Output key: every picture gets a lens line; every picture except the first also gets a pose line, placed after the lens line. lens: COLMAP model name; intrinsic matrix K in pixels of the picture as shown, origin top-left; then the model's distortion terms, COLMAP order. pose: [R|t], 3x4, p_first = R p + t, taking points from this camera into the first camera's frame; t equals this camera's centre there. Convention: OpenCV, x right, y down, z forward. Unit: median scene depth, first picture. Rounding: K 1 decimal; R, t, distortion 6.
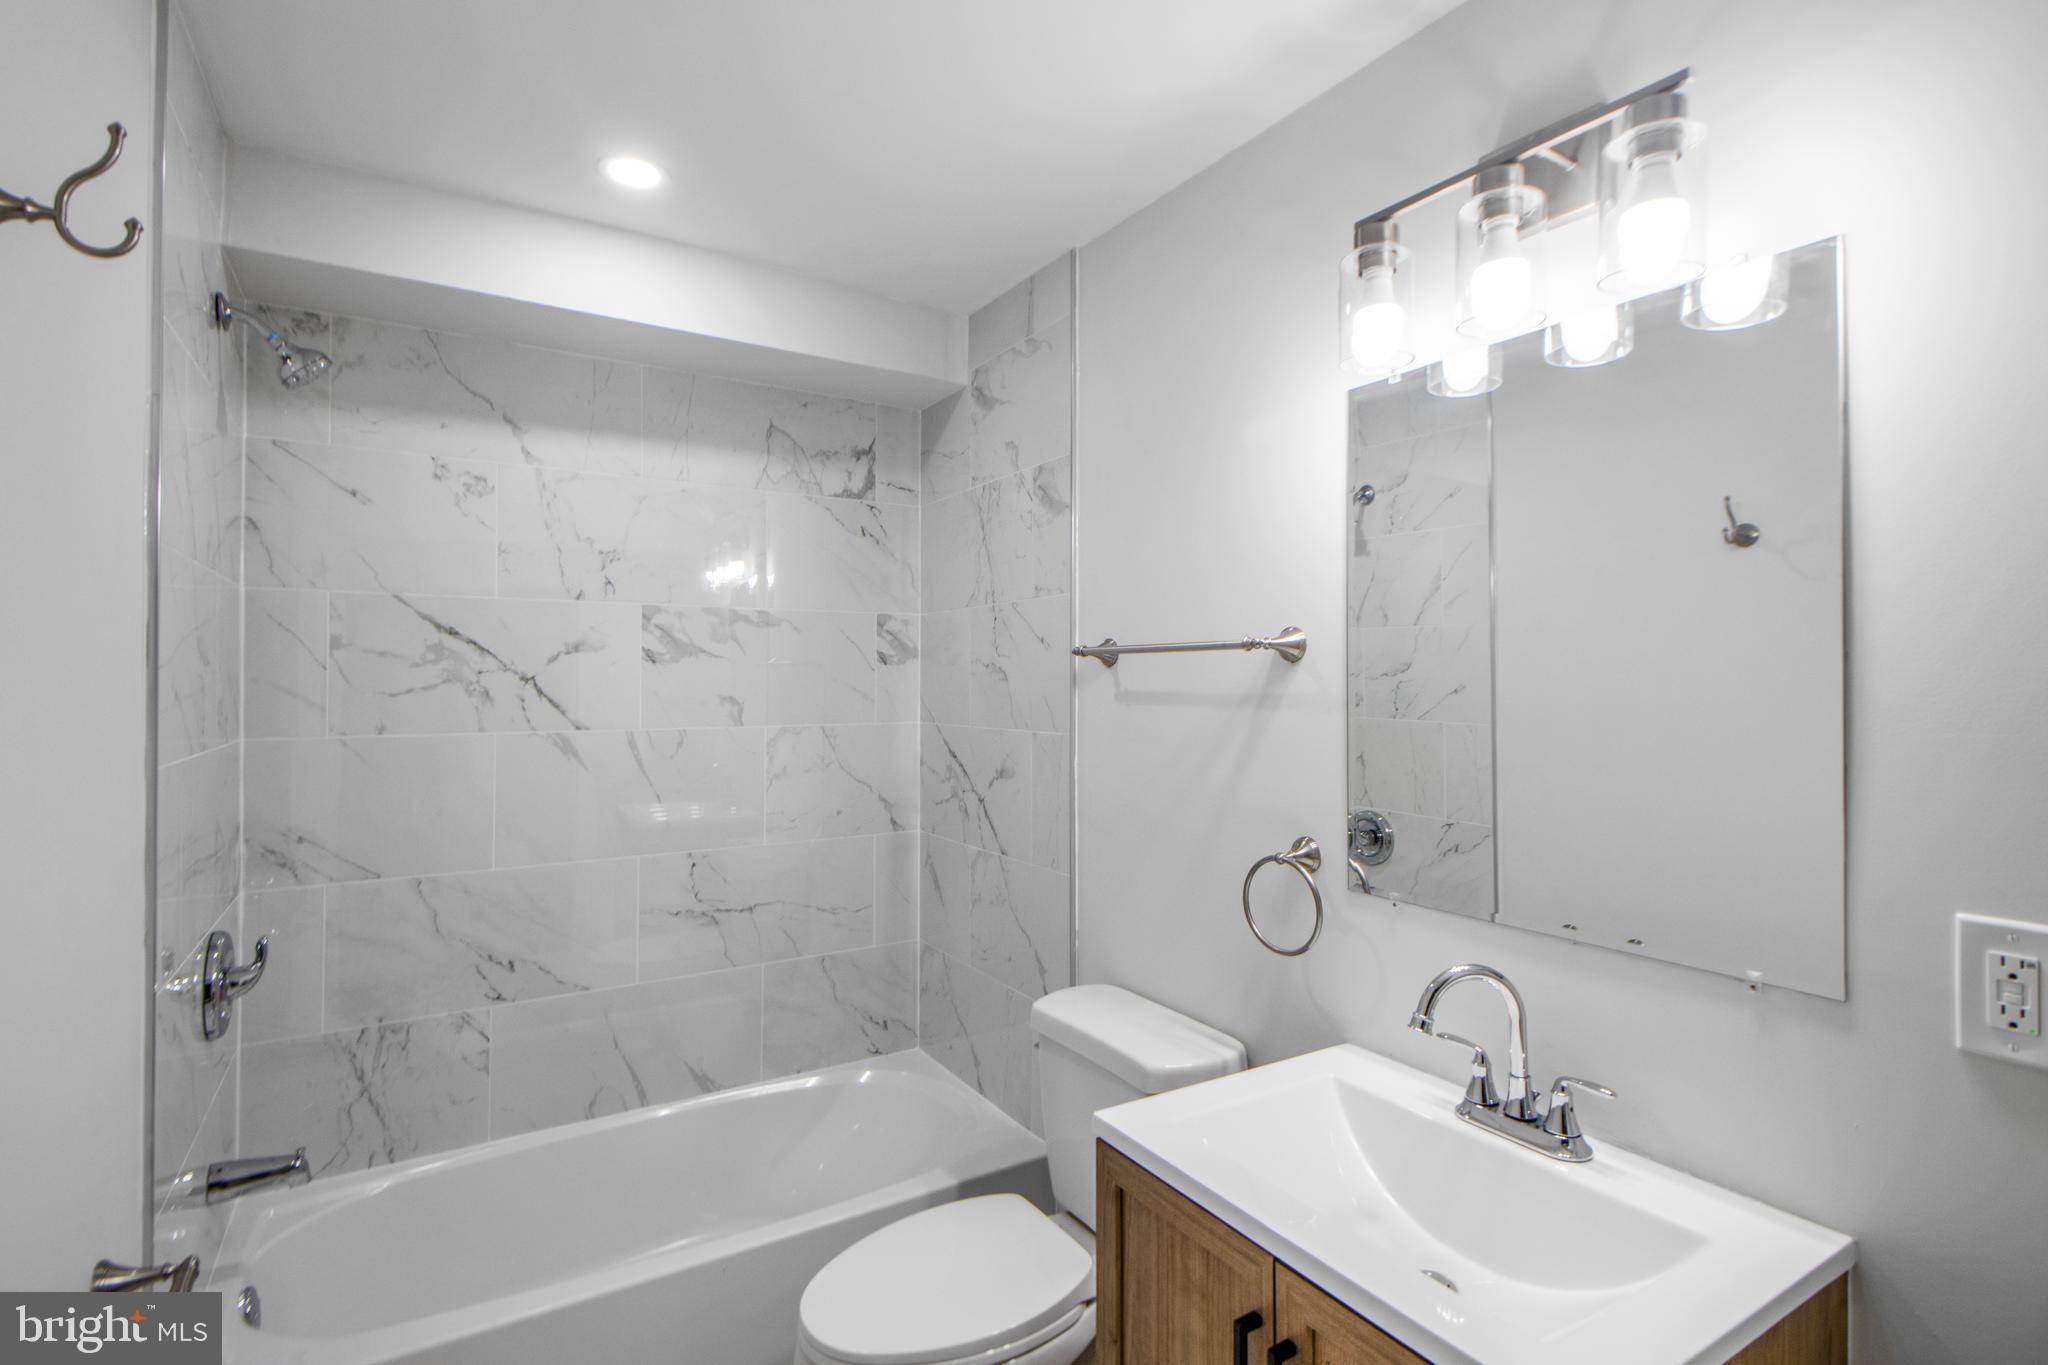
lens RADIAL K [[986.2, 0, 1035.2], [0, 986.2, 679.3], [0, 0, 1]] dist [0.019720, -0.006987]
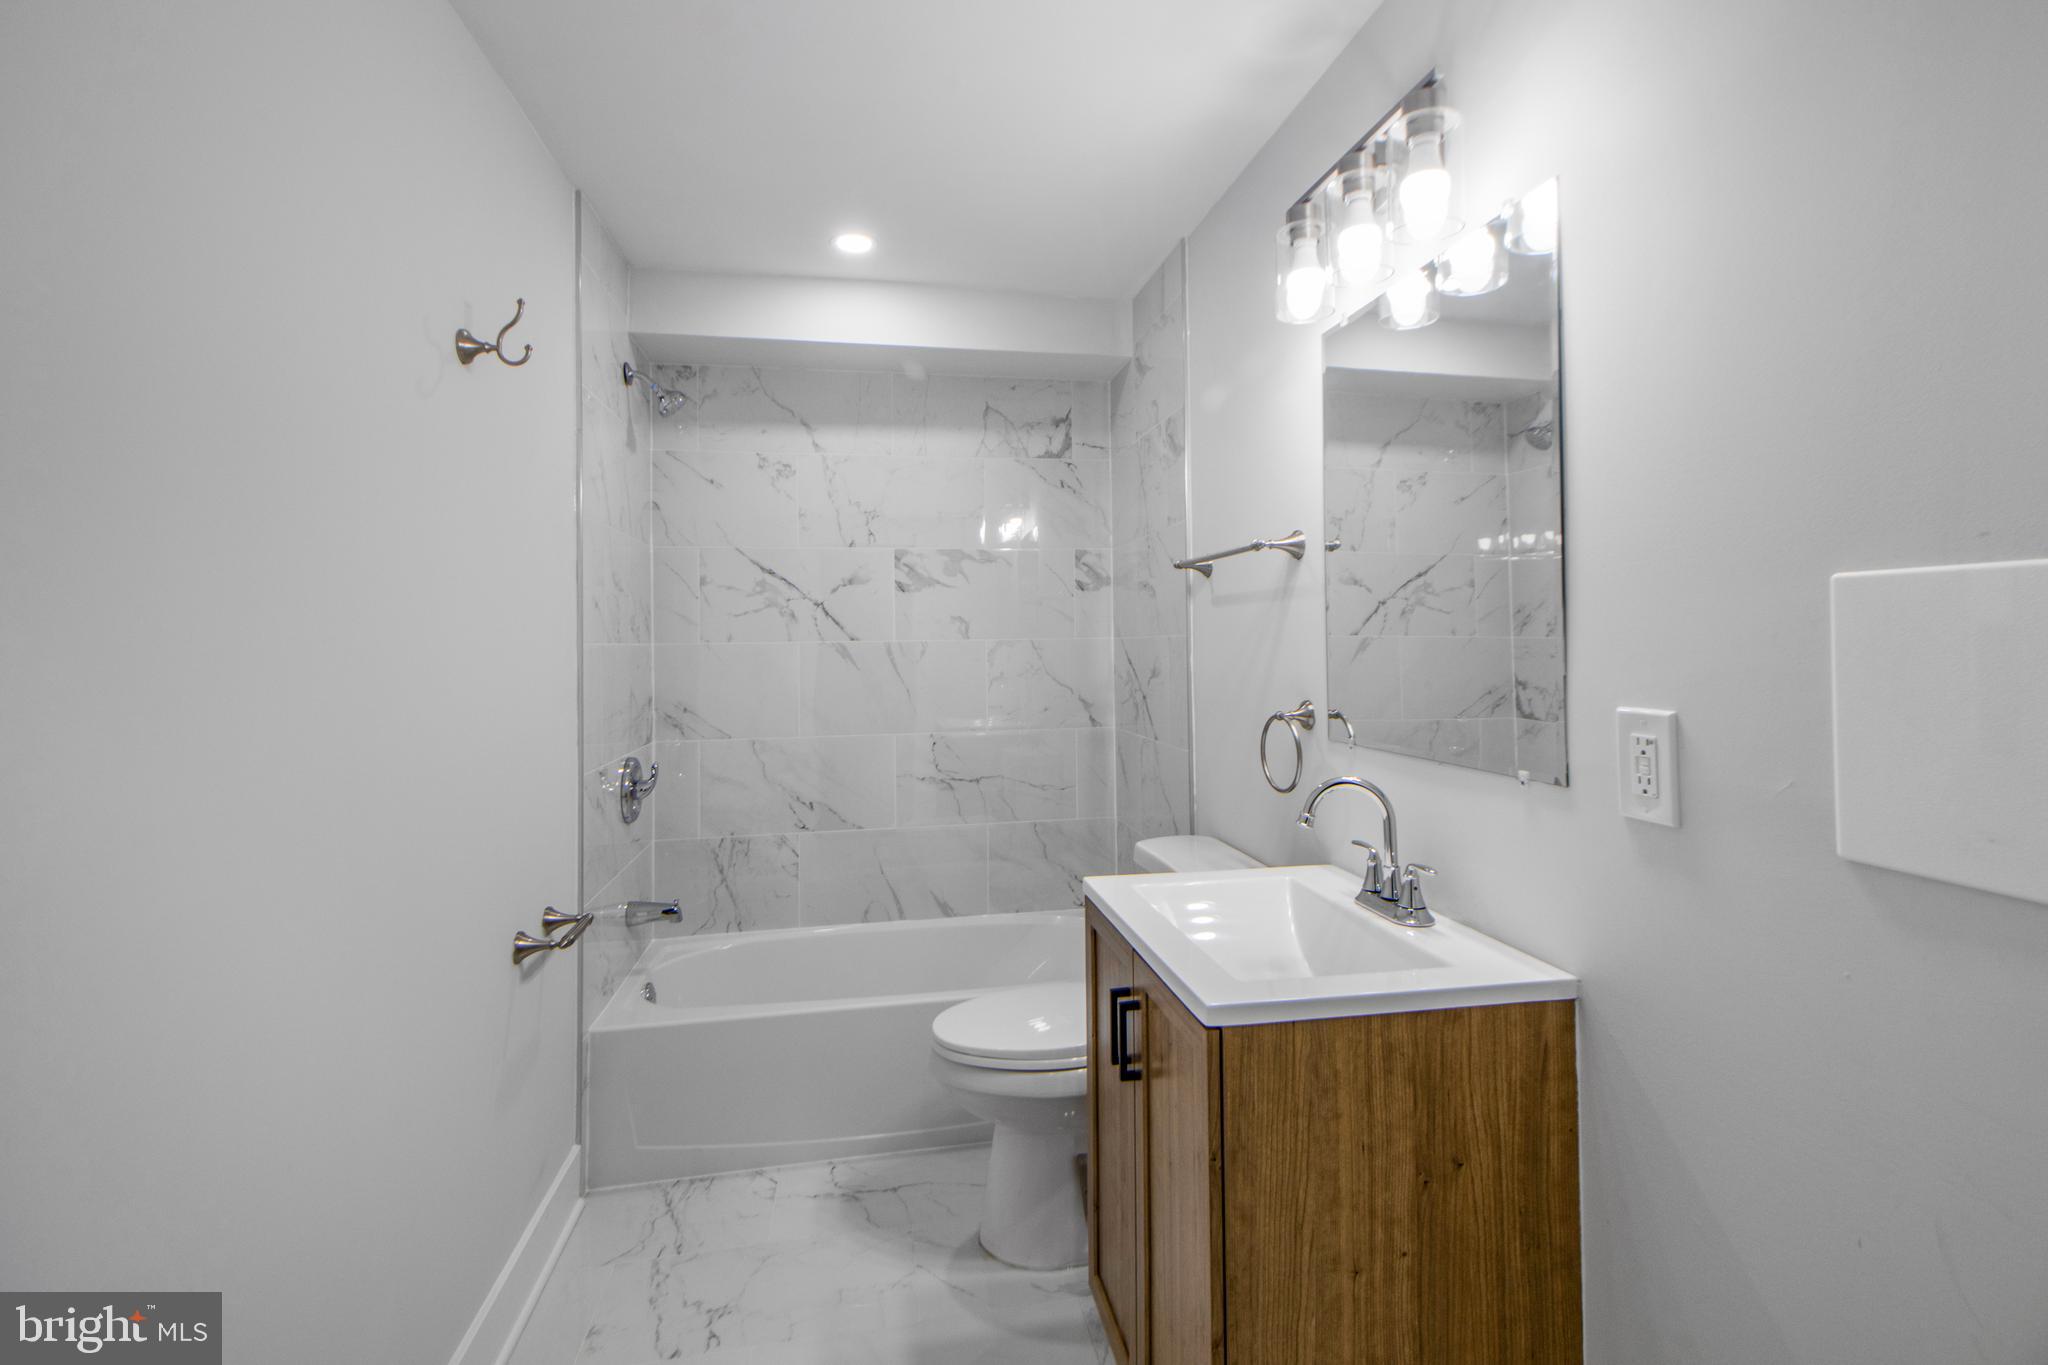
lens RADIAL K [[986.2, 0, 1061.6], [0, 986.2, 640.5], [0, 0, 1]] dist [0.019720, -0.006987]
pose [[0.931315, -0.016021, -0.363862, 0.352738], [0.014515, 0.999871, -0.006876, 0.072056], [0.363925, 0.001122, 0.931428, -0.204430]]
